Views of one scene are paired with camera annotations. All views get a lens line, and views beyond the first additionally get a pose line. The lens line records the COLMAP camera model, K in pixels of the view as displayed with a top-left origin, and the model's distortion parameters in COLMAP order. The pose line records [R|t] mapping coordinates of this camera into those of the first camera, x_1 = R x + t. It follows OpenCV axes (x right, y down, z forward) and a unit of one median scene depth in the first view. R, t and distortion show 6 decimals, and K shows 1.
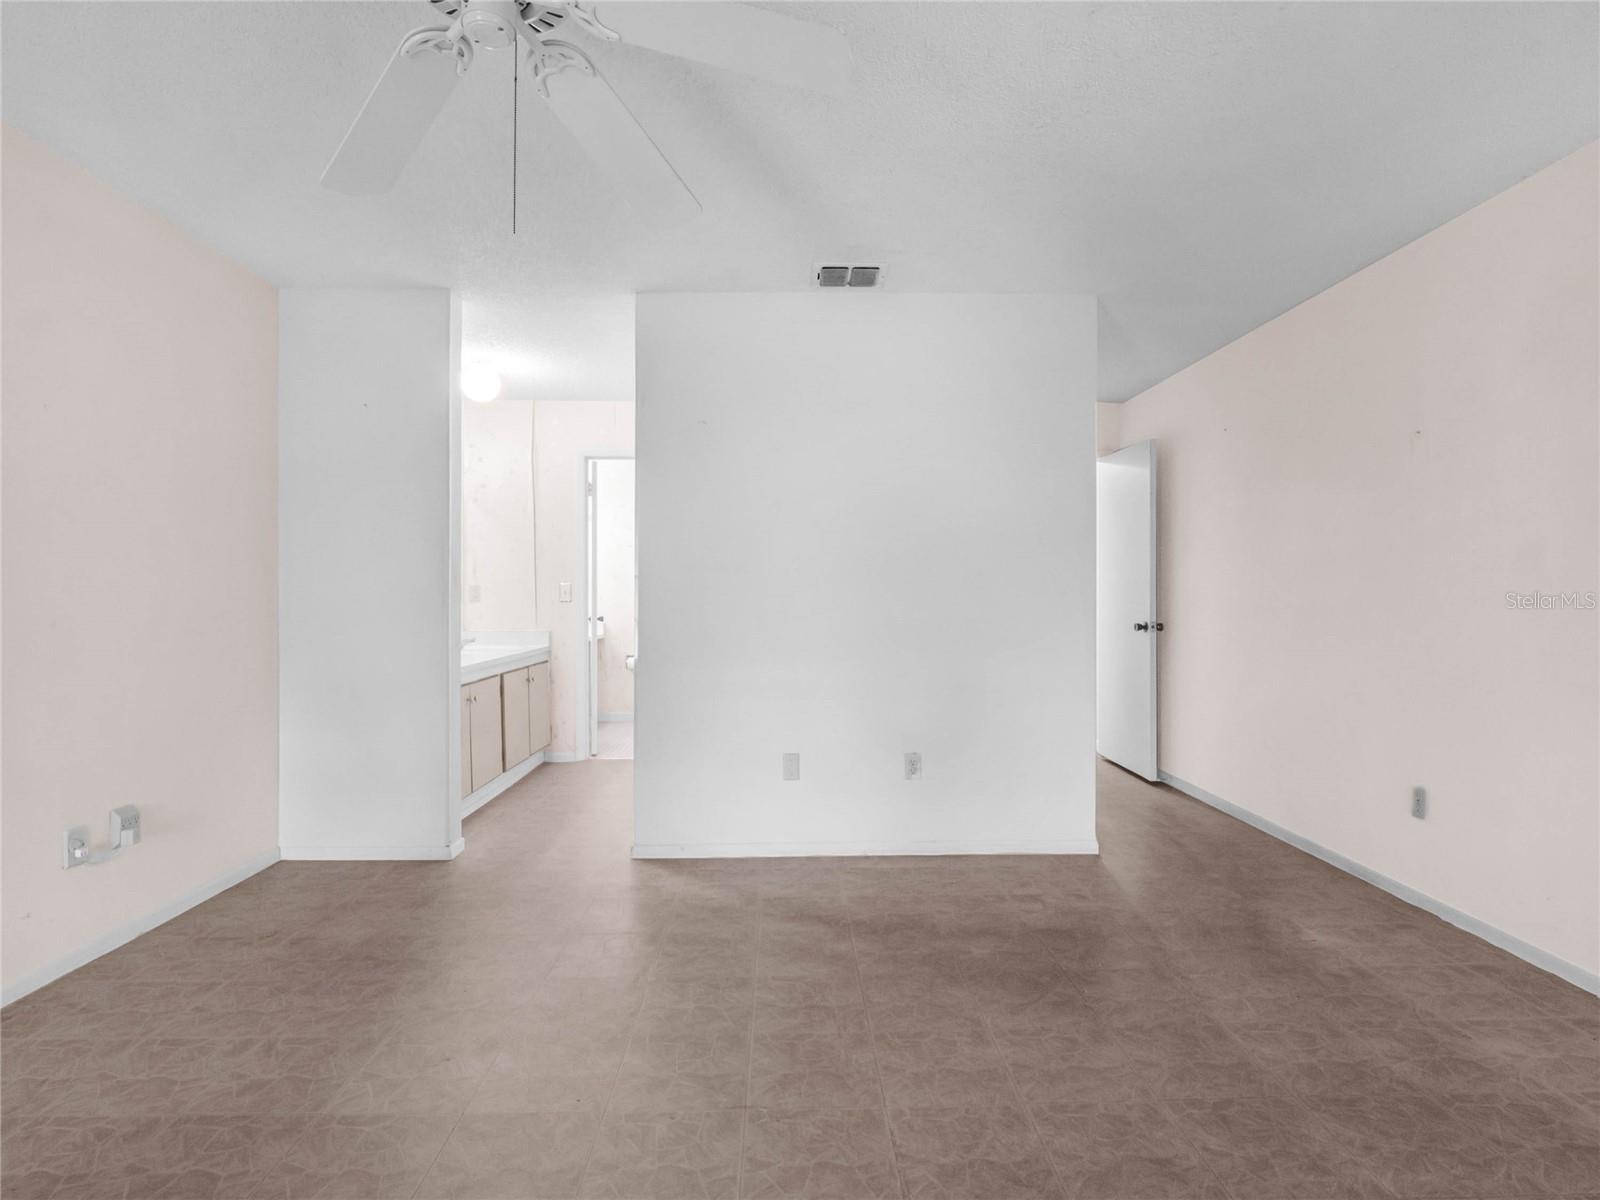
lens RADIAL K [[788.6, 0, 796.9], [0, 788.6, 599.7], [0, 0, 1]] dist [-0.011786, -0.000339]
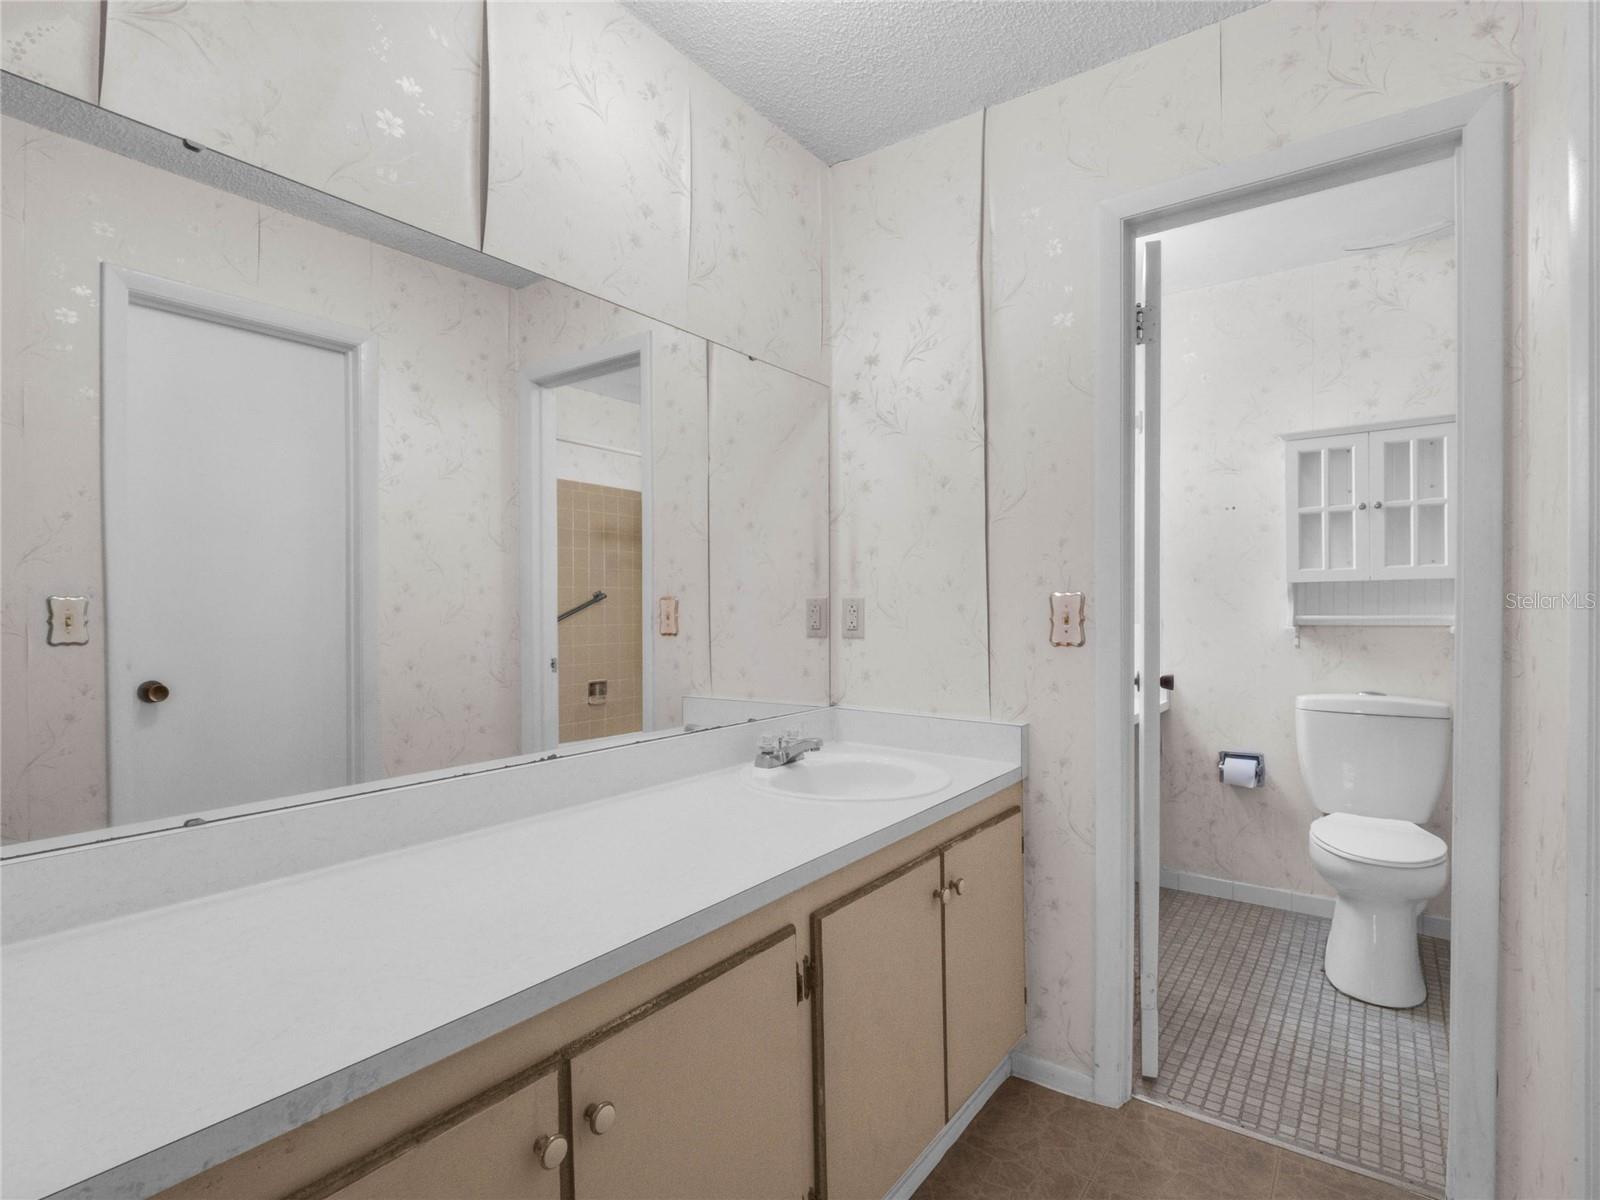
lens RADIAL K [[788.6, 0, 810.5], [0, 788.6, 609.1], [0, 0, 1]] dist [-0.011786, -0.000339]
pose [[0.800249, -0.000766, -0.599668, -0.172101], [-0.002902, 0.999983, -0.005151, -0.010841], [0.599661, 0.005863, 0.800232, 0.639701]]
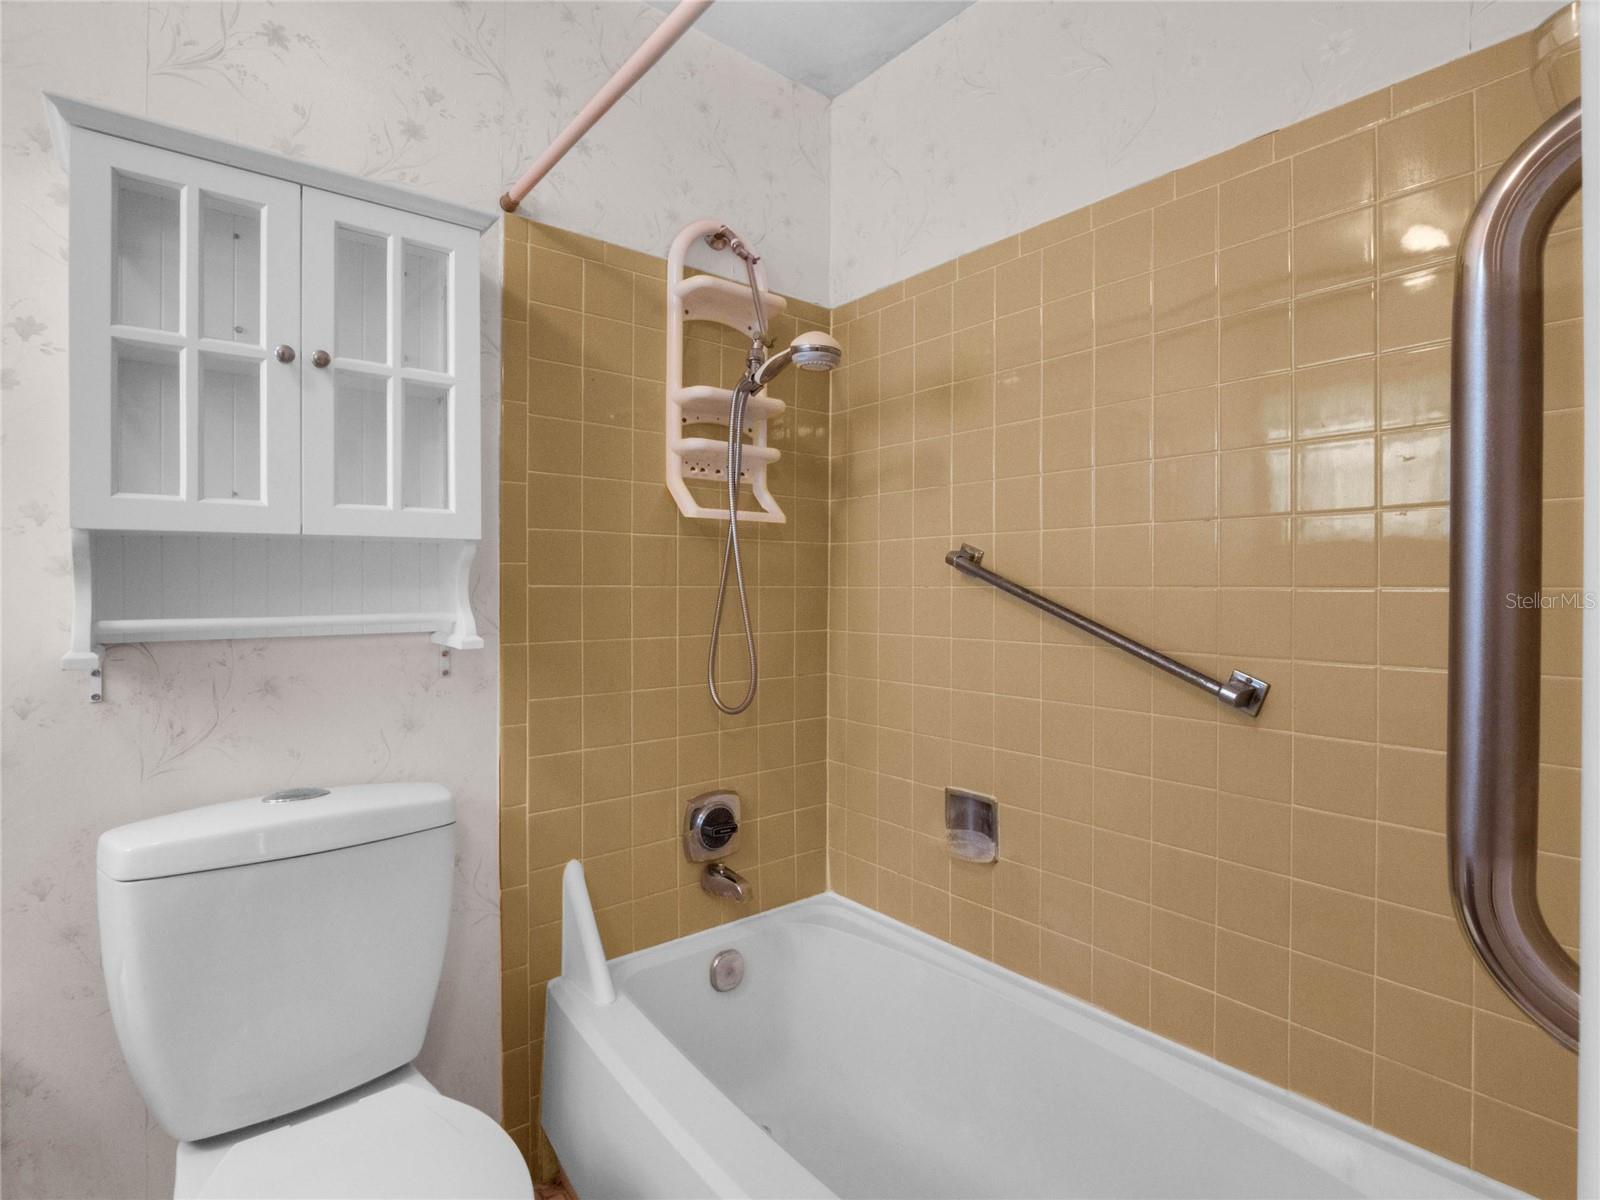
lens RADIAL K [[788.6, 0, 815.2], [0, 788.6, 597.8], [0, 0, 1]] dist [-0.011786, -0.000339]
pose [[0.773676, -0.000880, 0.633581, -0.201351], [0.003069, 0.999993, -0.002359, -0.013574], [-0.633574, 0.003770, 0.773673, 0.896449]]
